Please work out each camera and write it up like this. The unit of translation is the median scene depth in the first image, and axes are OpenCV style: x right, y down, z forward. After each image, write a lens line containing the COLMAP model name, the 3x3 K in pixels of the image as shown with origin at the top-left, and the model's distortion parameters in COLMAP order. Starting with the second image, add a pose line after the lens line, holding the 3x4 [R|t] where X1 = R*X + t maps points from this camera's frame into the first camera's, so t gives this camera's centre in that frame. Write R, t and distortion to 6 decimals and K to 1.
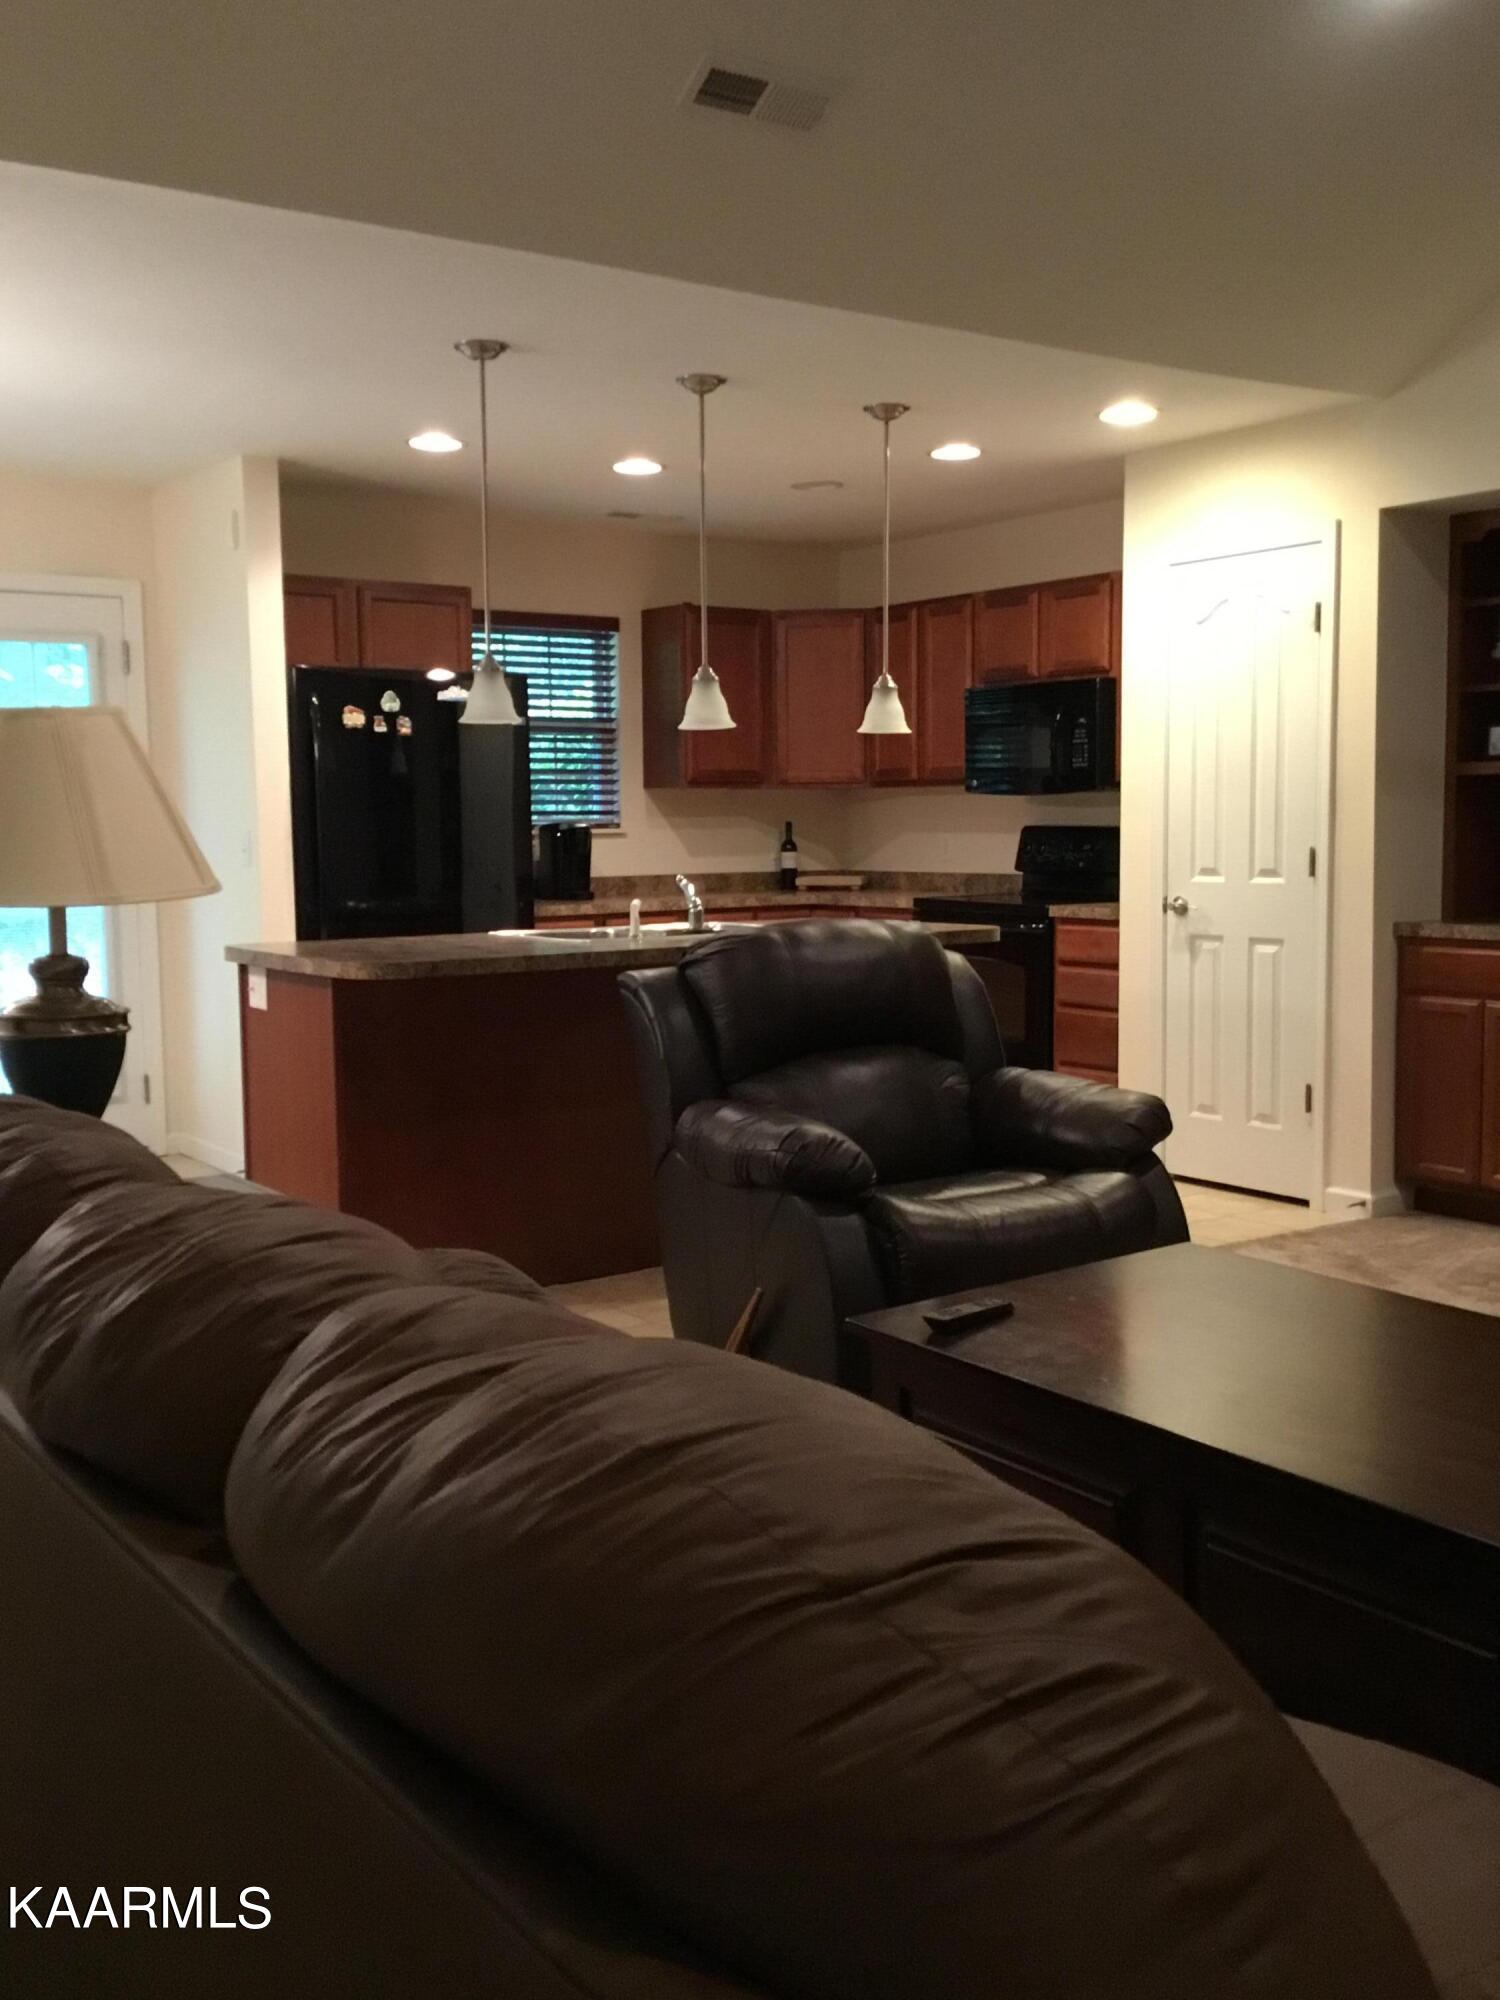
lens RADIAL K [[1977.2, 0, 764.4], [0, 1977.2, 1002.1], [0, 0, 1]] dist [0.122188, -0.198198]
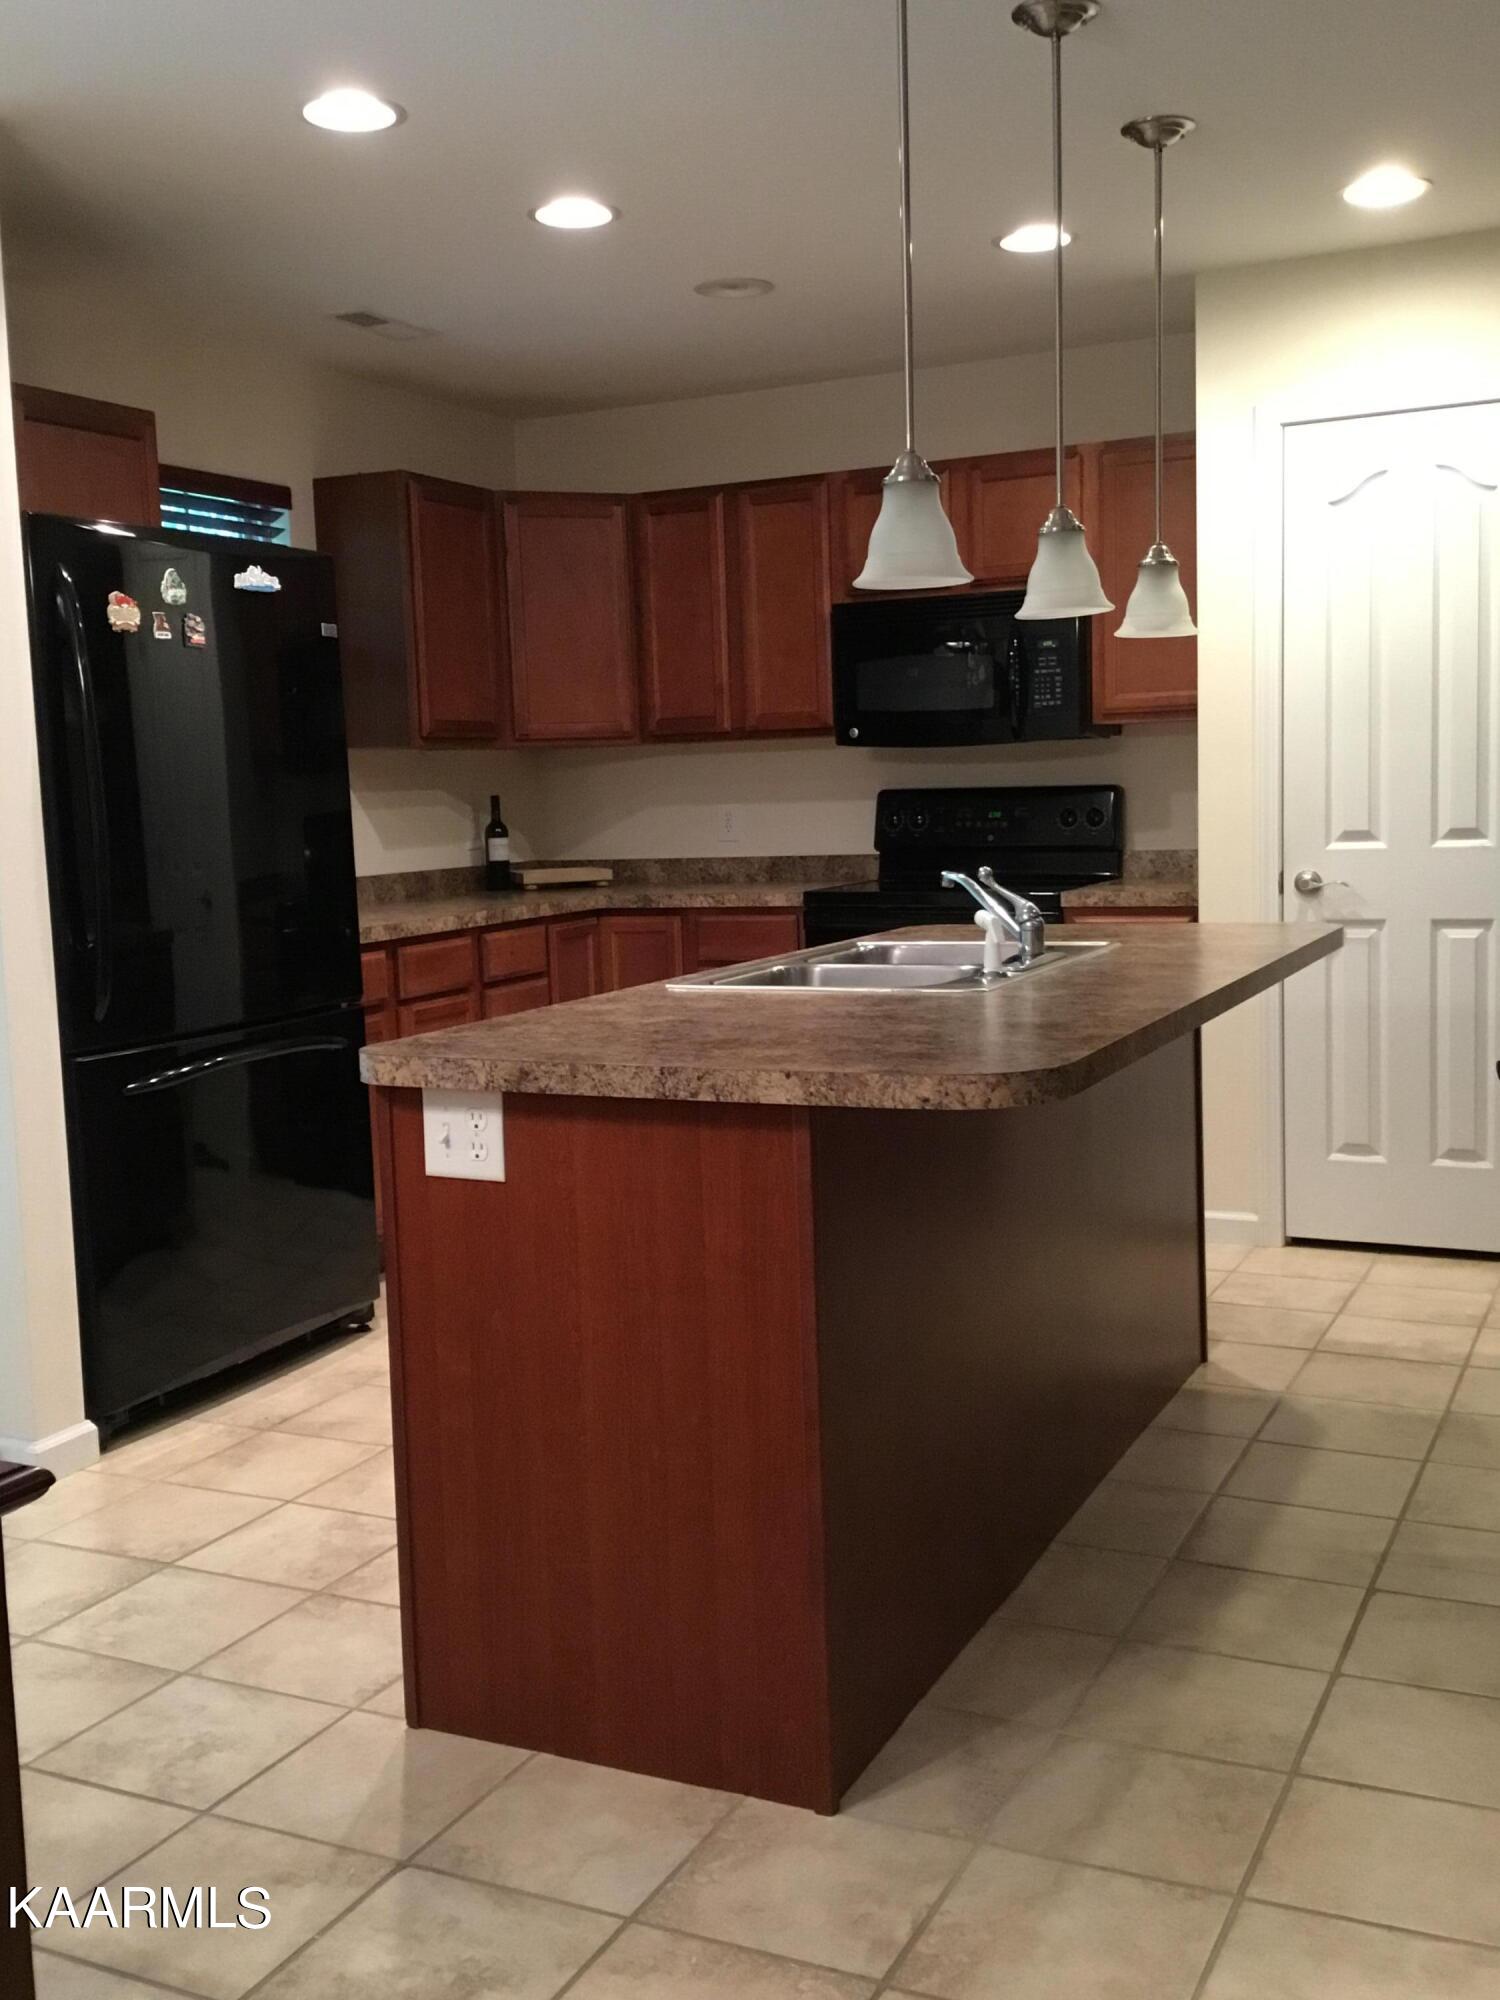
lens RADIAL K [[1977.2, 0, 764.4], [0, 1977.2, 1002.1], [0, 0, 1]] dist [0.122188, -0.198198]
pose [[0.872236, -0.074905, 0.483315, -0.274144], [0.071734, 0.997109, 0.025075, -0.030189], [-0.483796, 0.012799, 0.875087, 0.357218]]
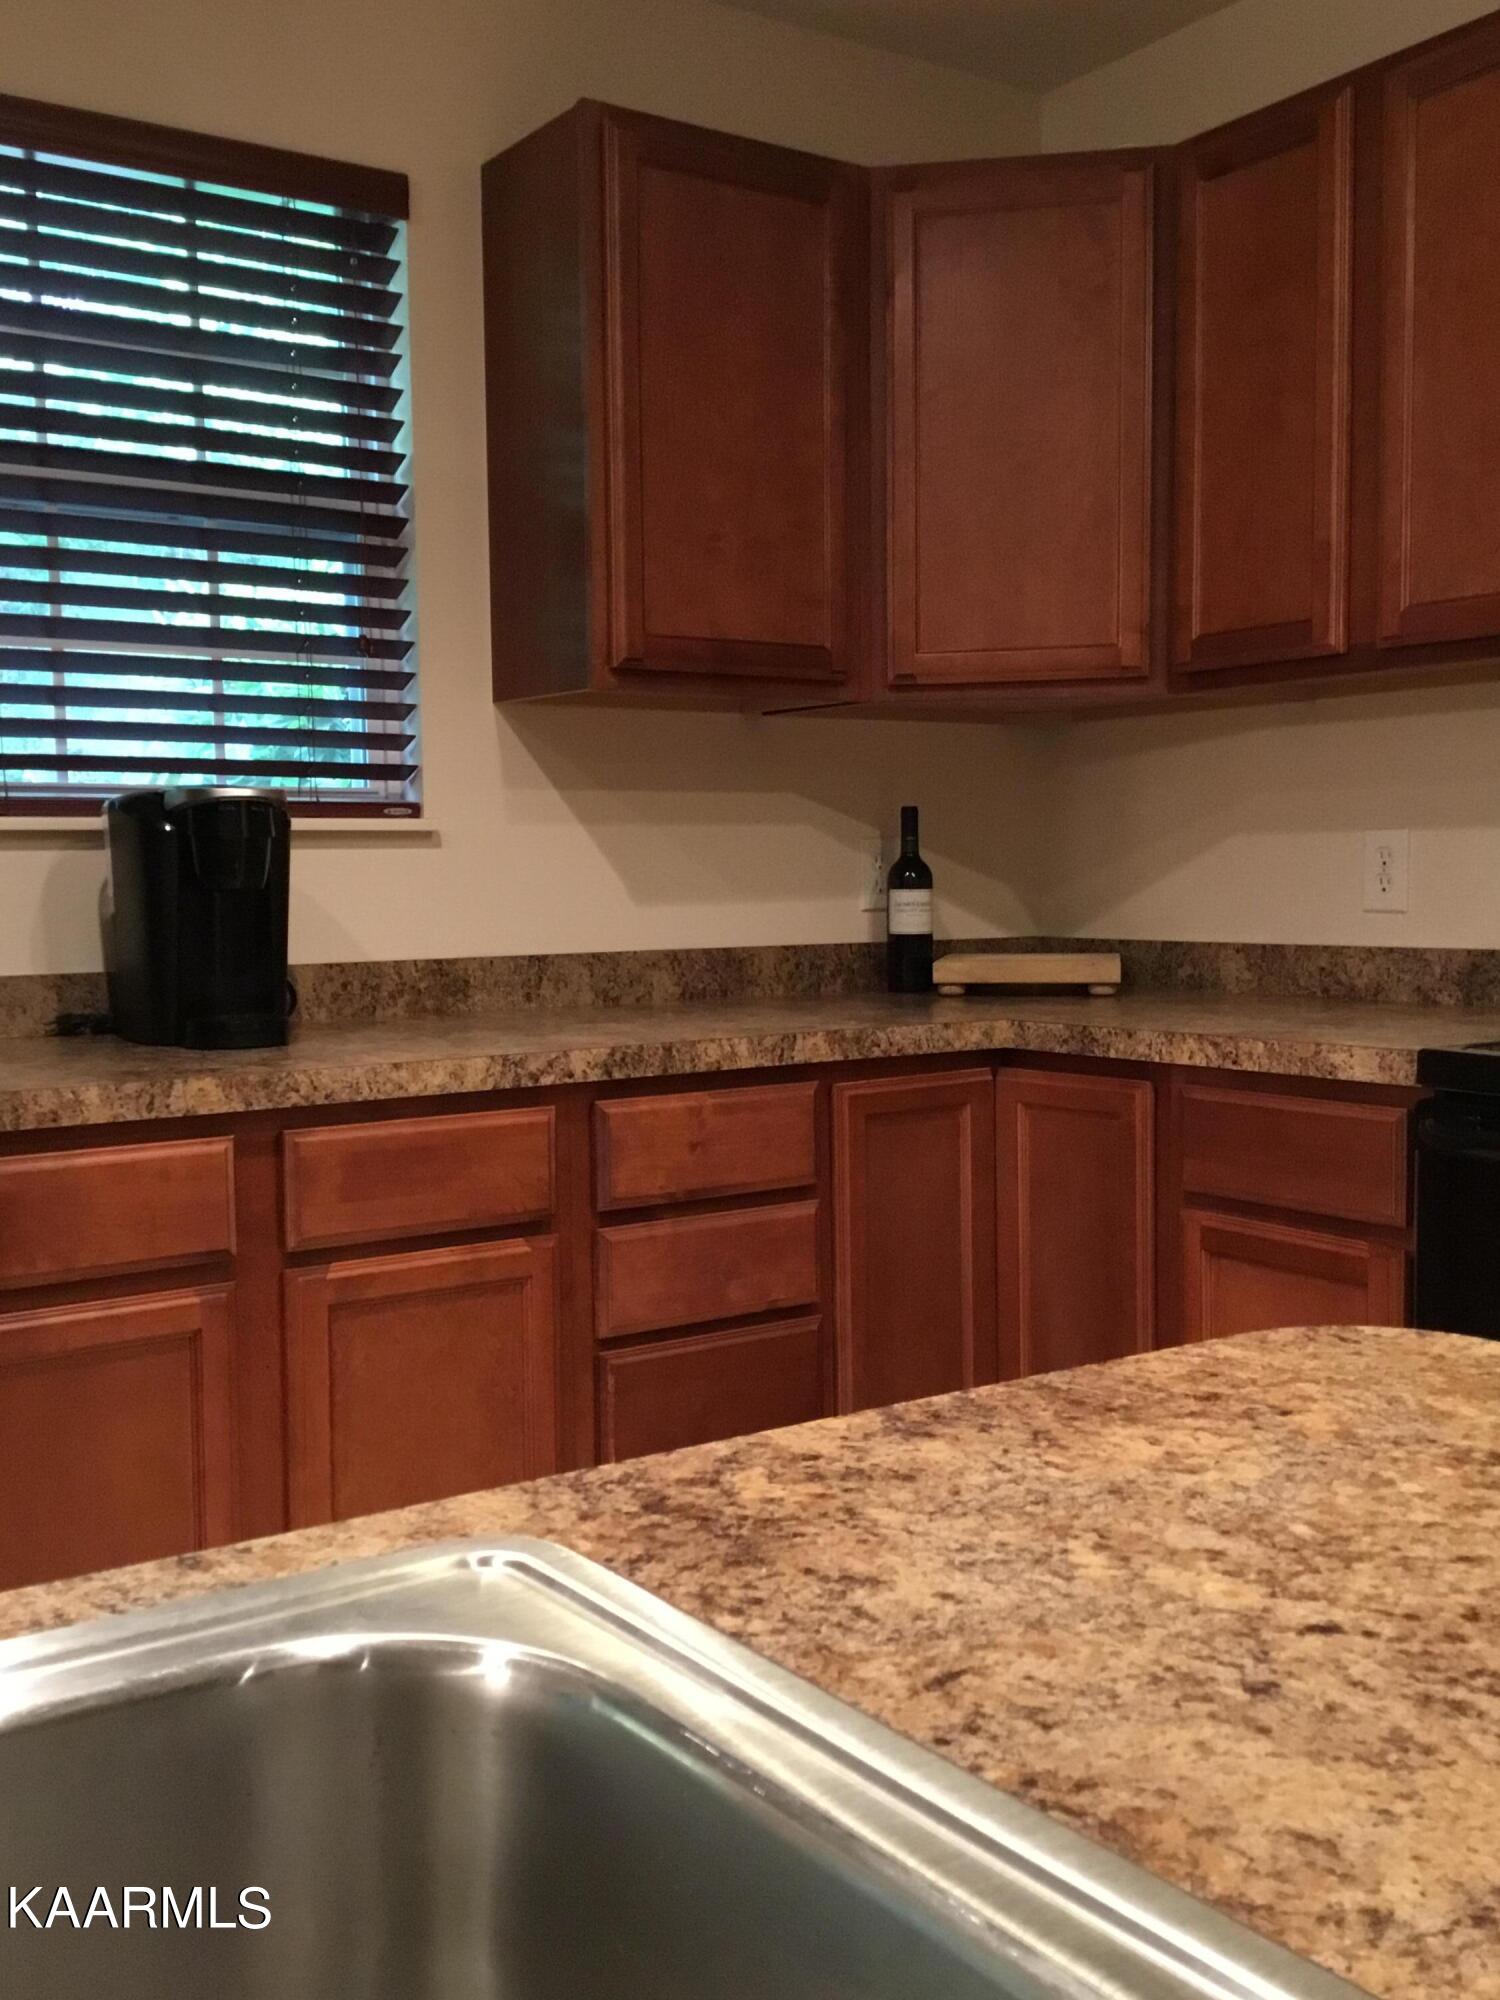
lens RADIAL K [[1977.2, 0, 764.4], [0, 1977.2, 1002.1], [0, 0, 1]] dist [0.122188, -0.198198]
pose [[0.999879, 0.000320, -0.015563, -0.009420], [-0.000704, 0.999694, -0.024722, -0.049895], [0.015550, 0.024730, 0.999573, 0.688718]]
